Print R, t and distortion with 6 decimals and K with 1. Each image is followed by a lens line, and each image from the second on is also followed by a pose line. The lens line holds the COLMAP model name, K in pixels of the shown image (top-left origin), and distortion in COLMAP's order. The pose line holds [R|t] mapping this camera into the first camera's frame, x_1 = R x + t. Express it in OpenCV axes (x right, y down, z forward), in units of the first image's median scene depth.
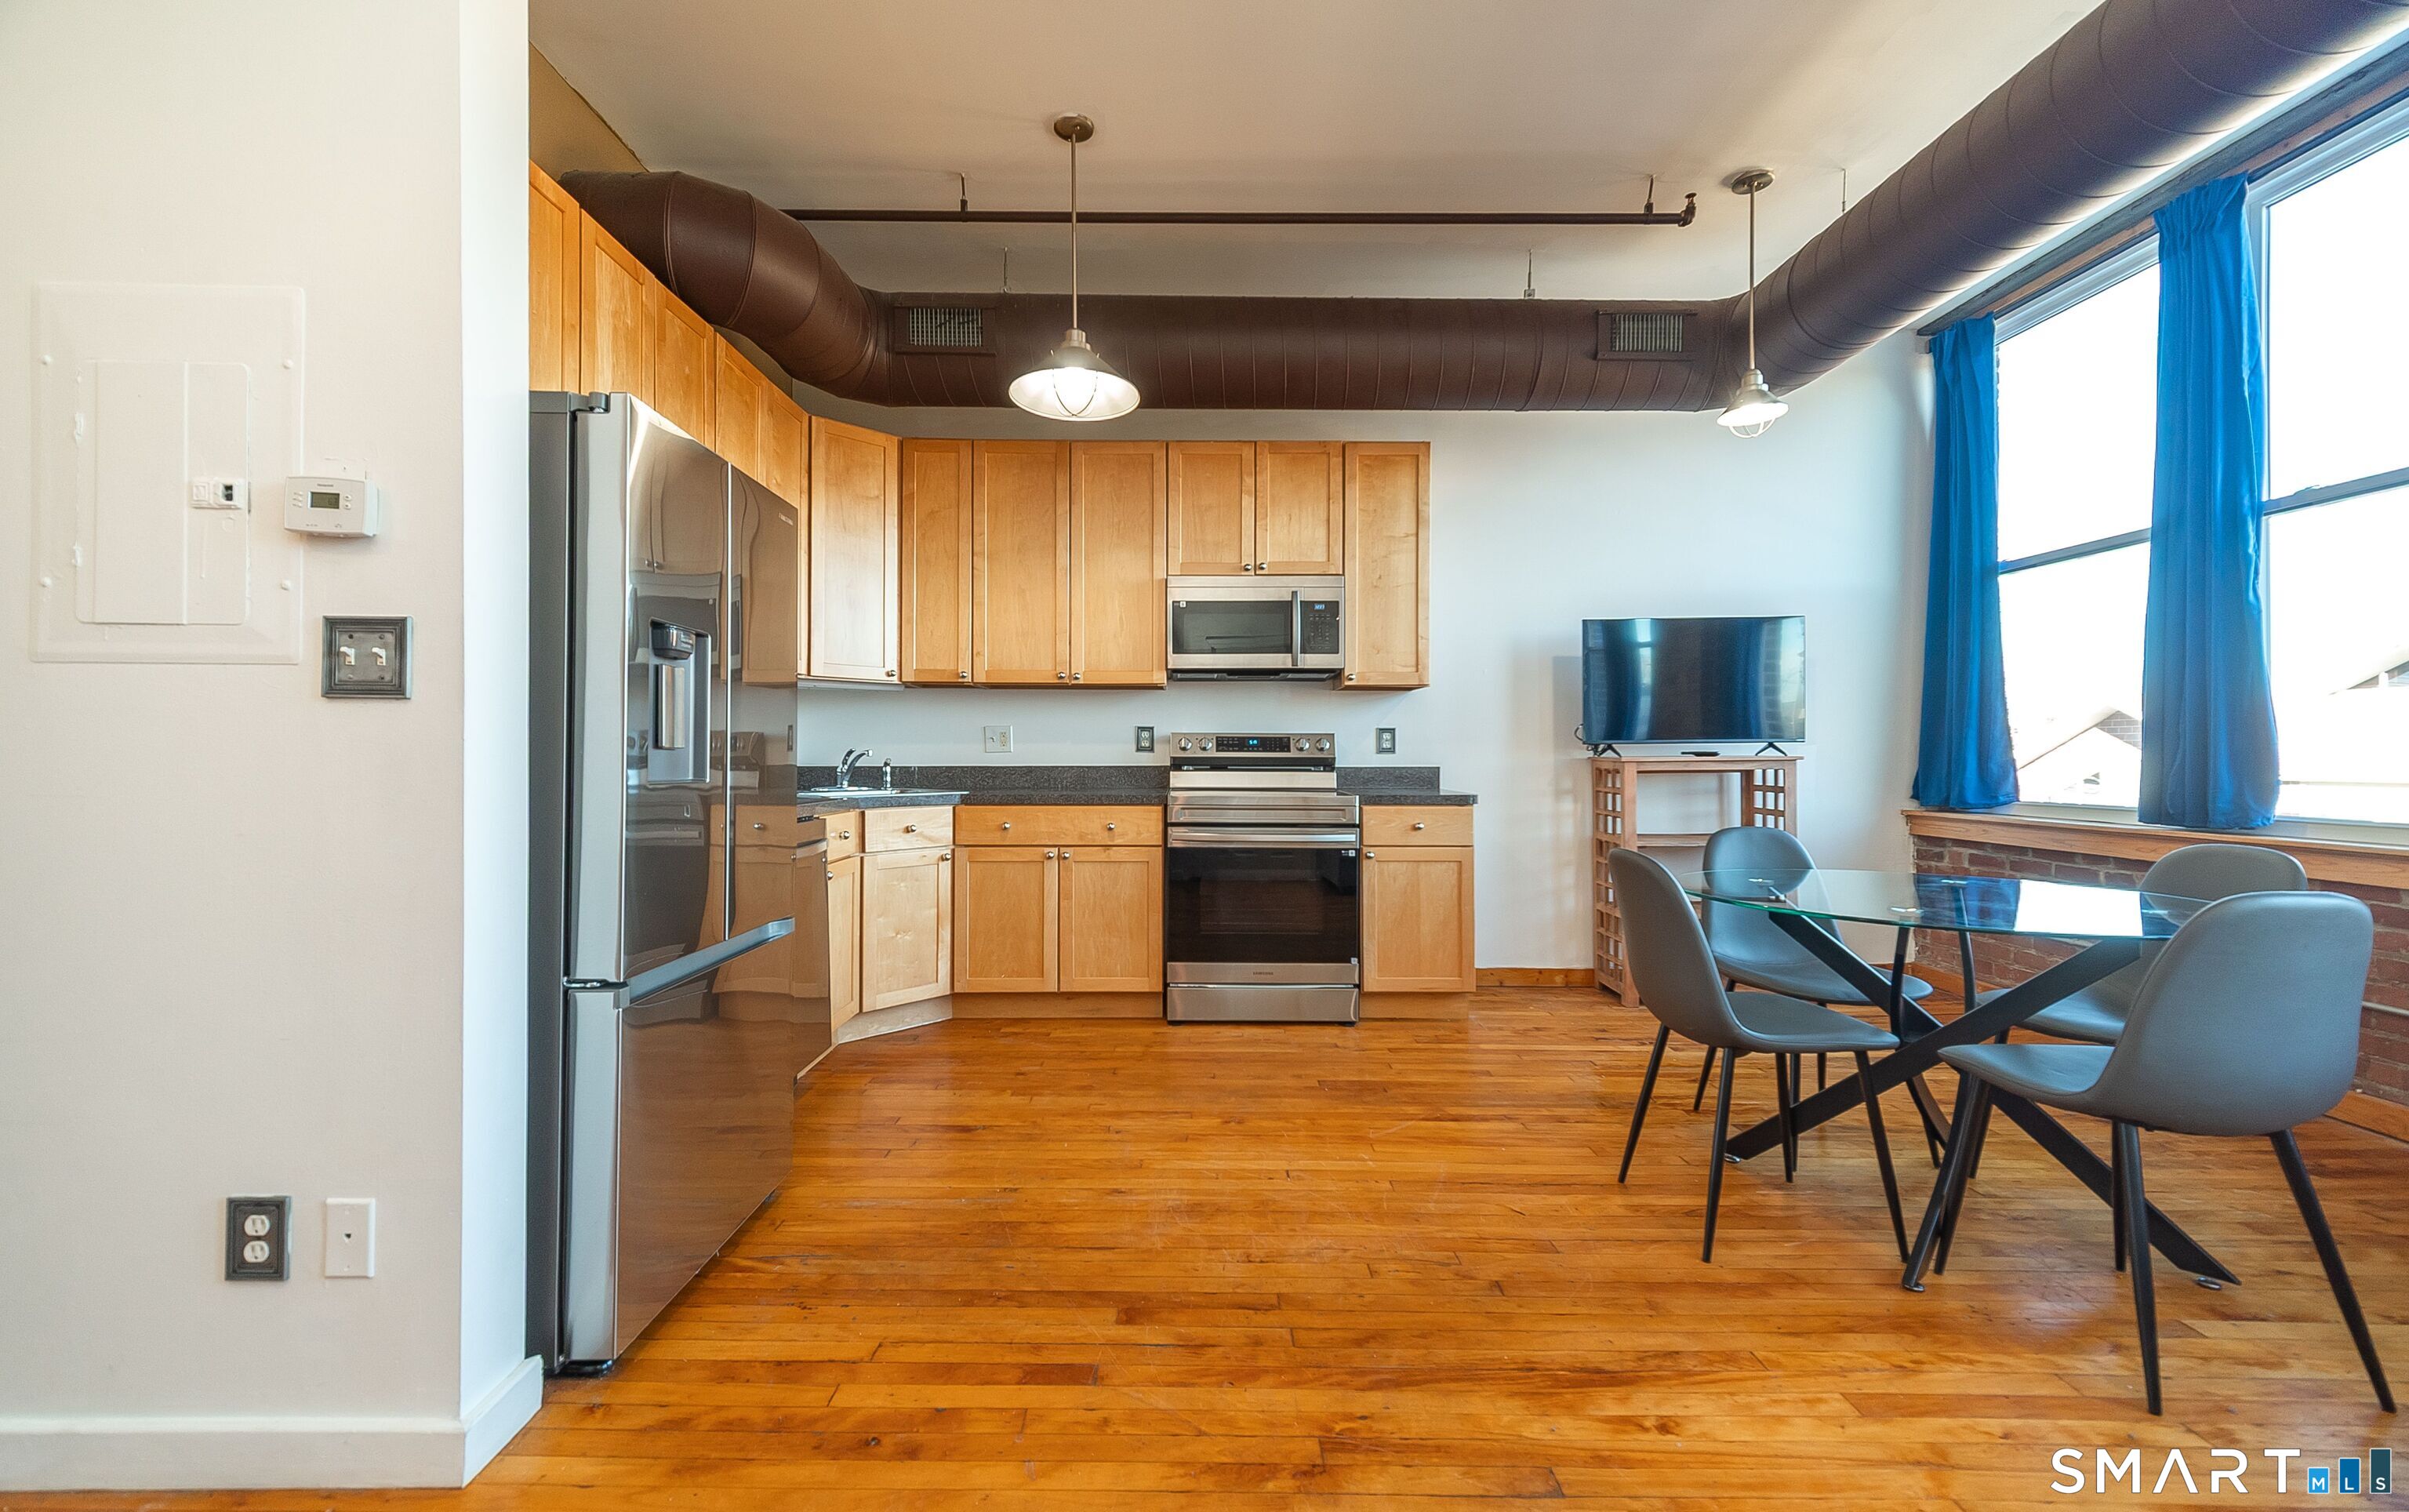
lens RADIAL K [[954.0, 0, 1194.4], [0, 954.0, 751.1], [0, 0, 1]] dist [0.012654, 0.000018]
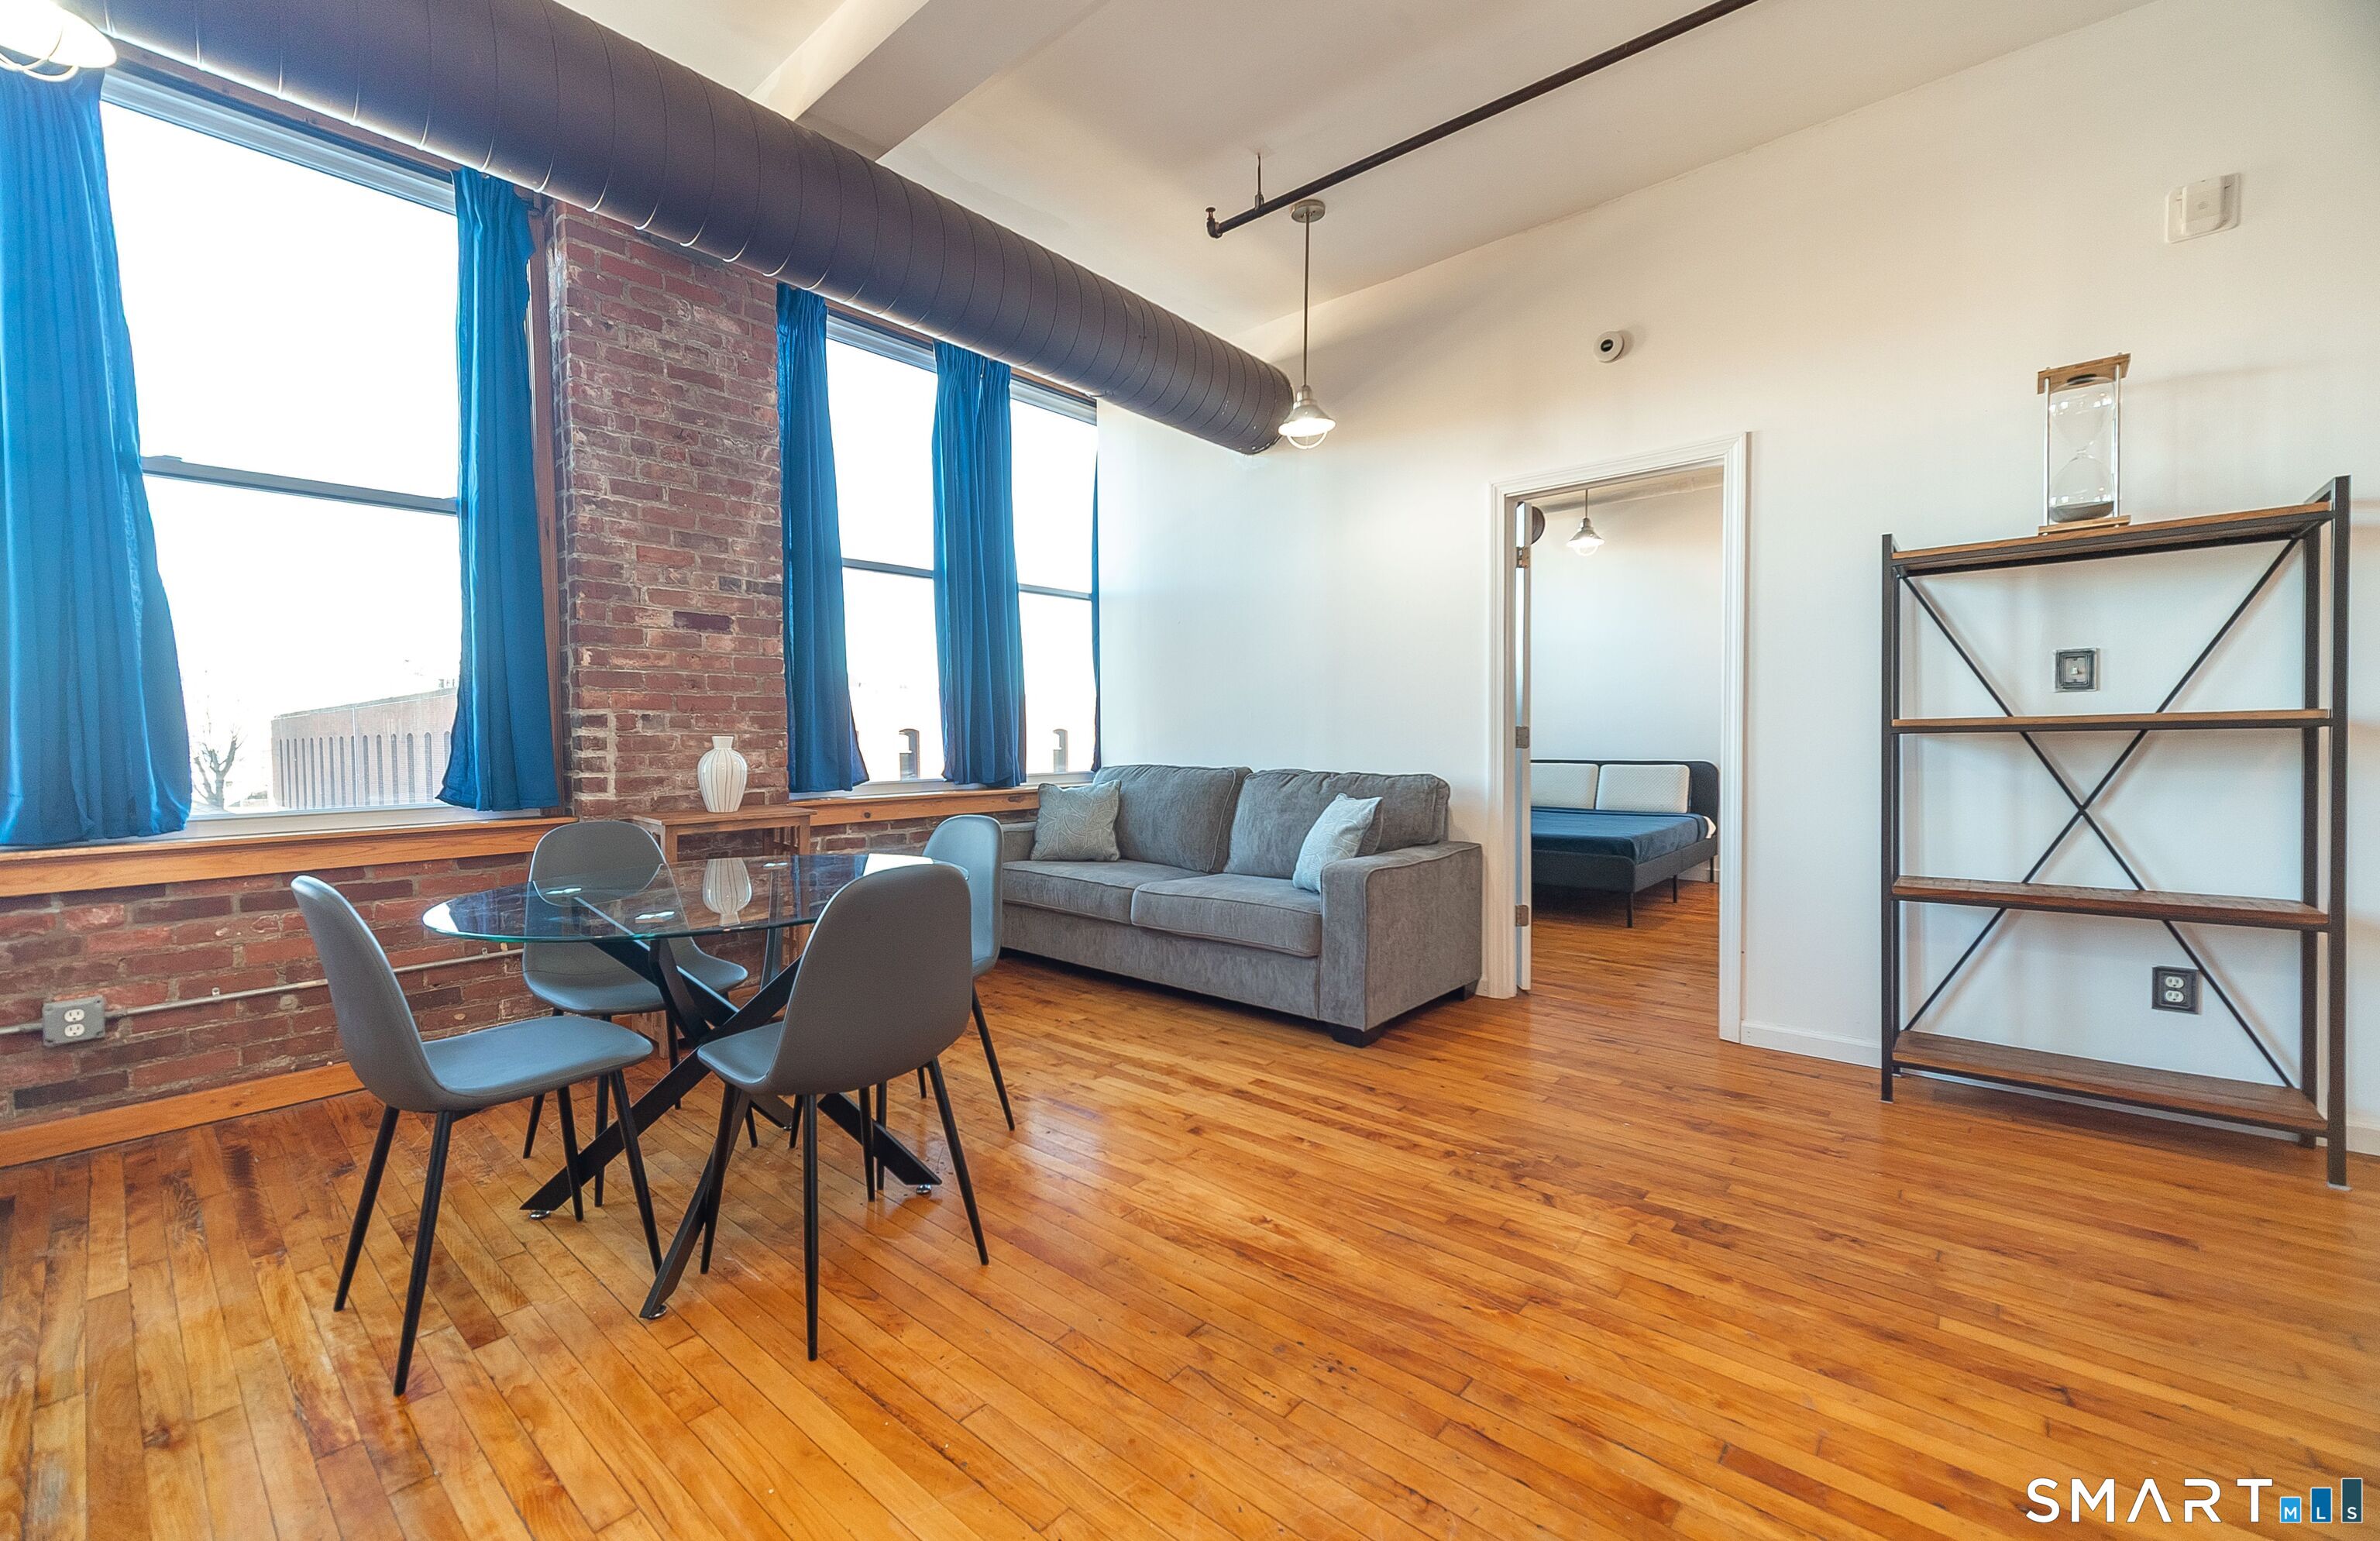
lens RADIAL K [[970.0, 0, 1150.8], [0, 970.0, 768.4], [0, 0, 1]] dist [0.018814, -0.007052]
pose [[-0.741998, -0.015602, 0.670221, -0.124925], [0.008035, 0.999450, 0.032162, 0.000126], [-0.670354, 0.029249, -0.741464, 0.818882]]
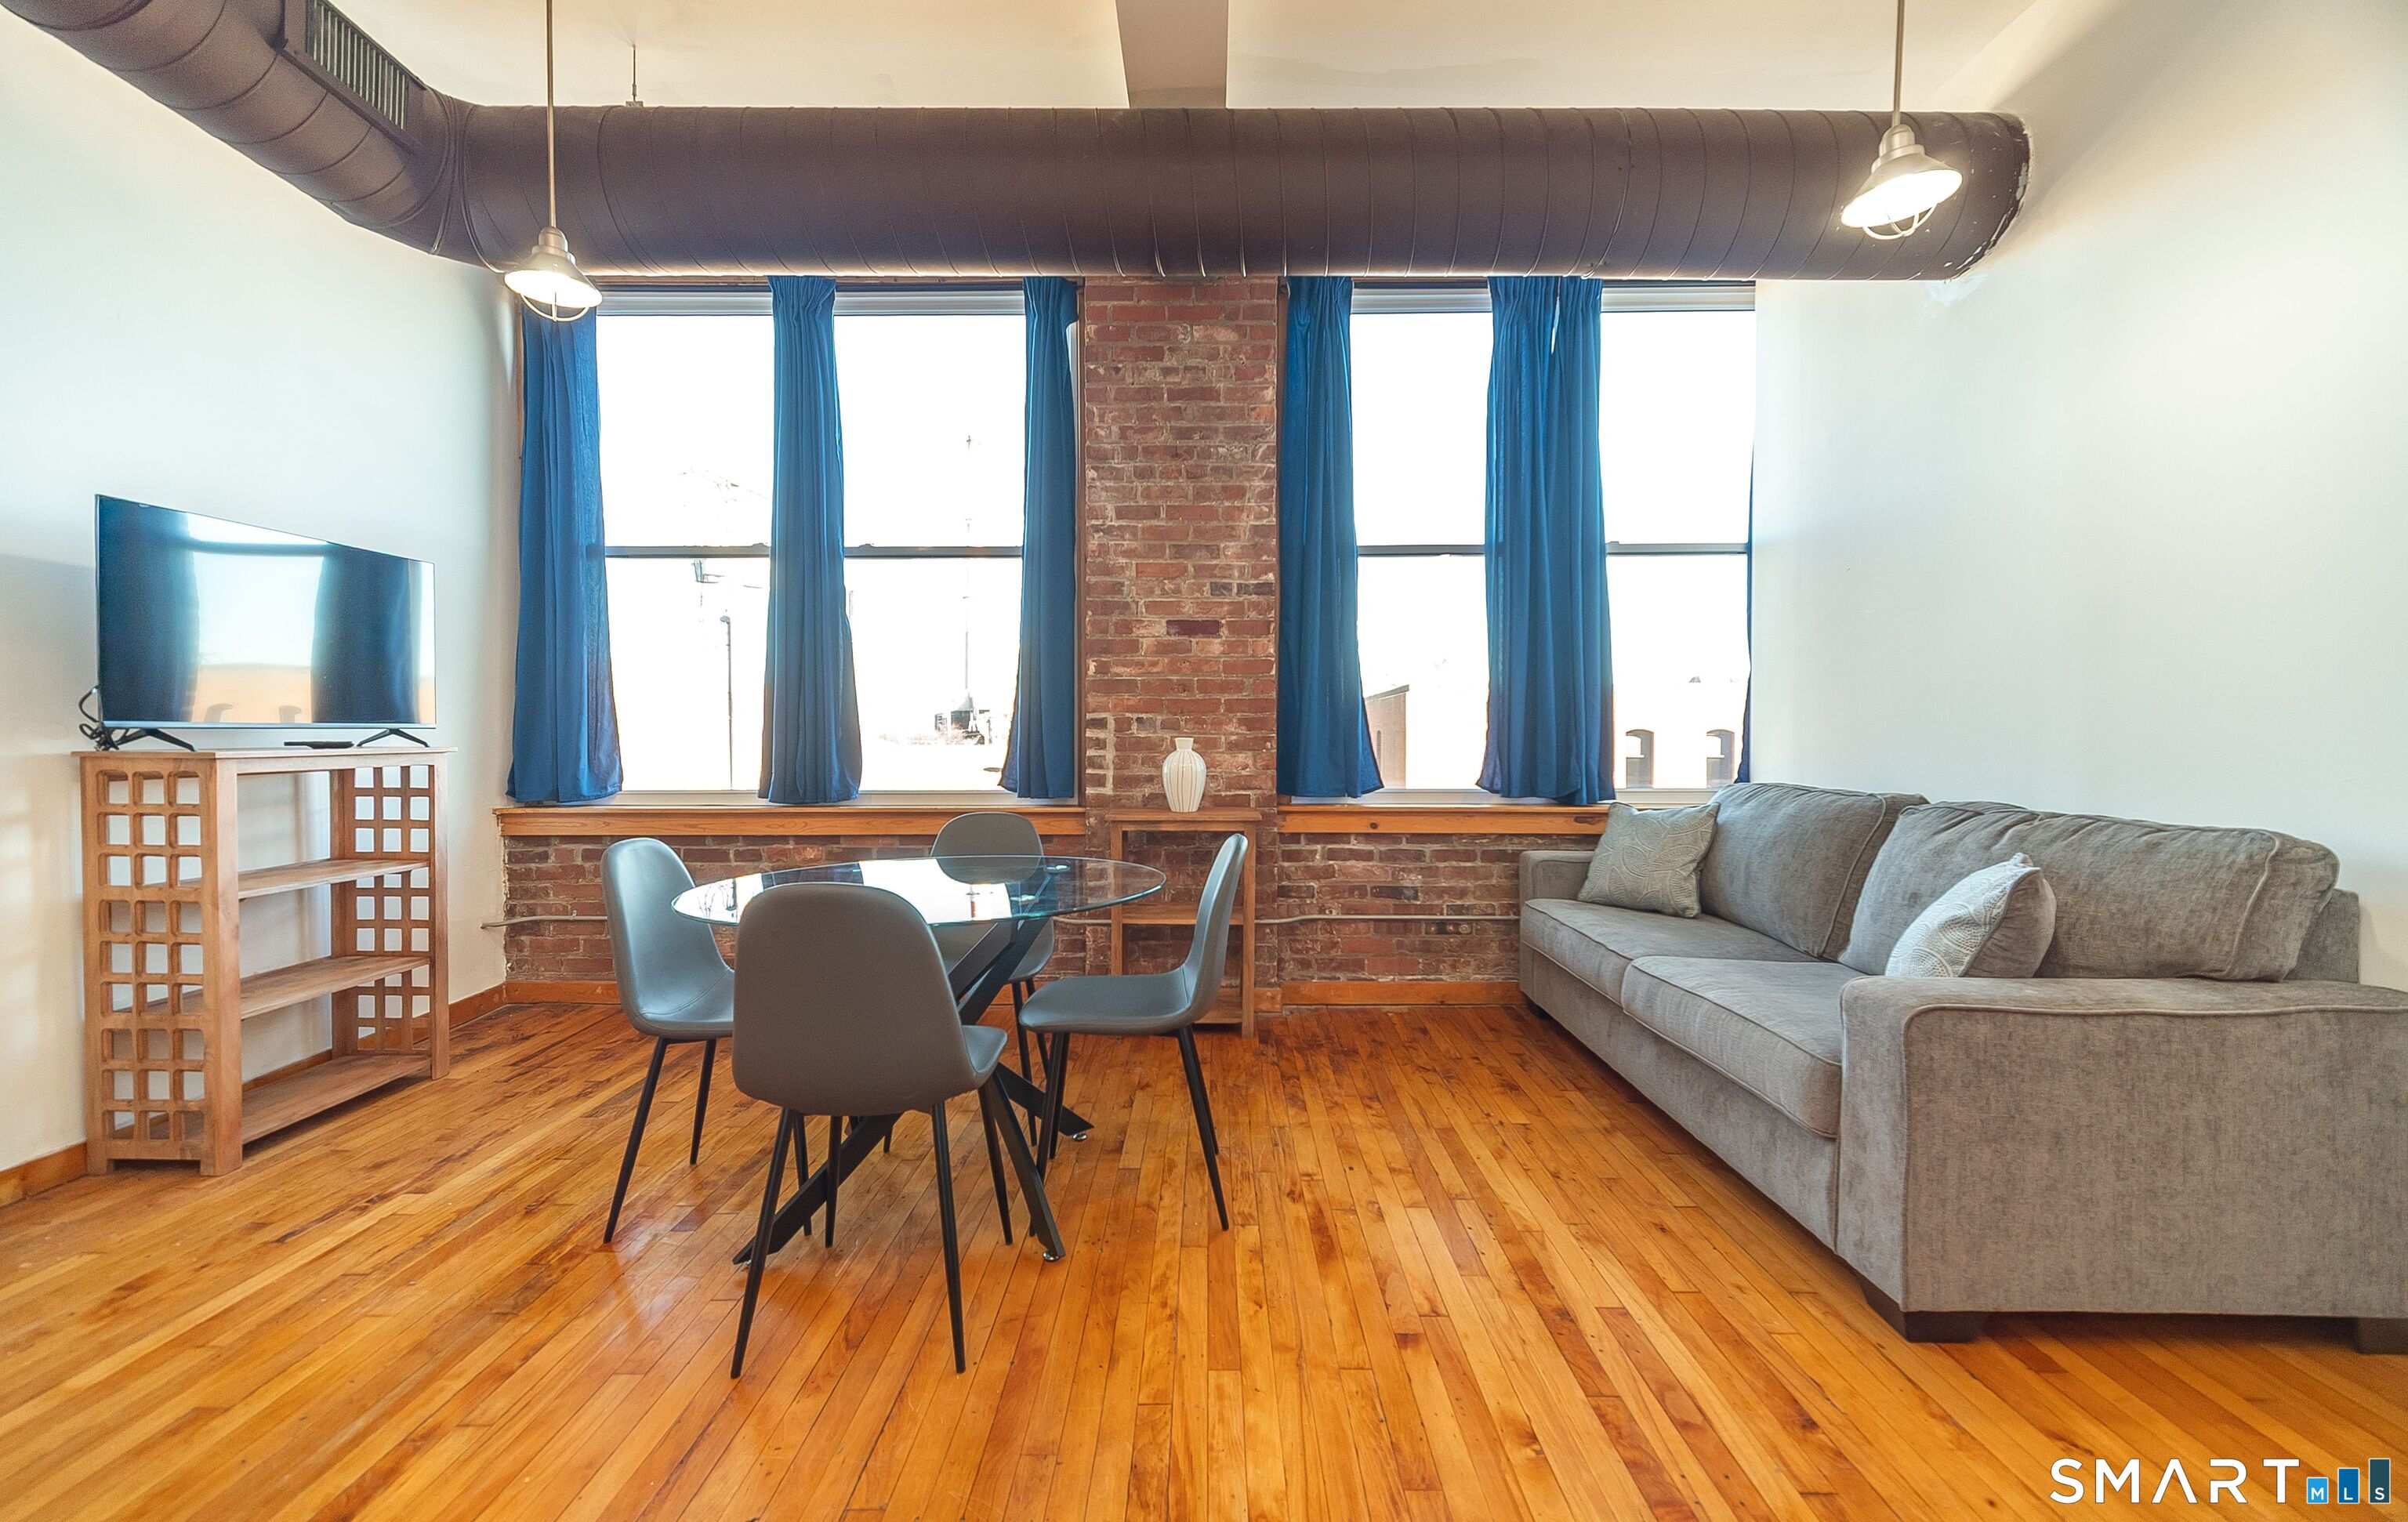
lens RADIAL K [[964.6, 0, 1194.5], [0, 964.6, 756.2], [0, 0, 1]] dist [0.012031, -0.000717]
pose [[0.012413, -0.017119, 0.999776, -0.141760], [-0.002040, 0.999851, 0.017145, -0.002195], [-0.999921, -0.002252, 0.012376, 0.405456]]
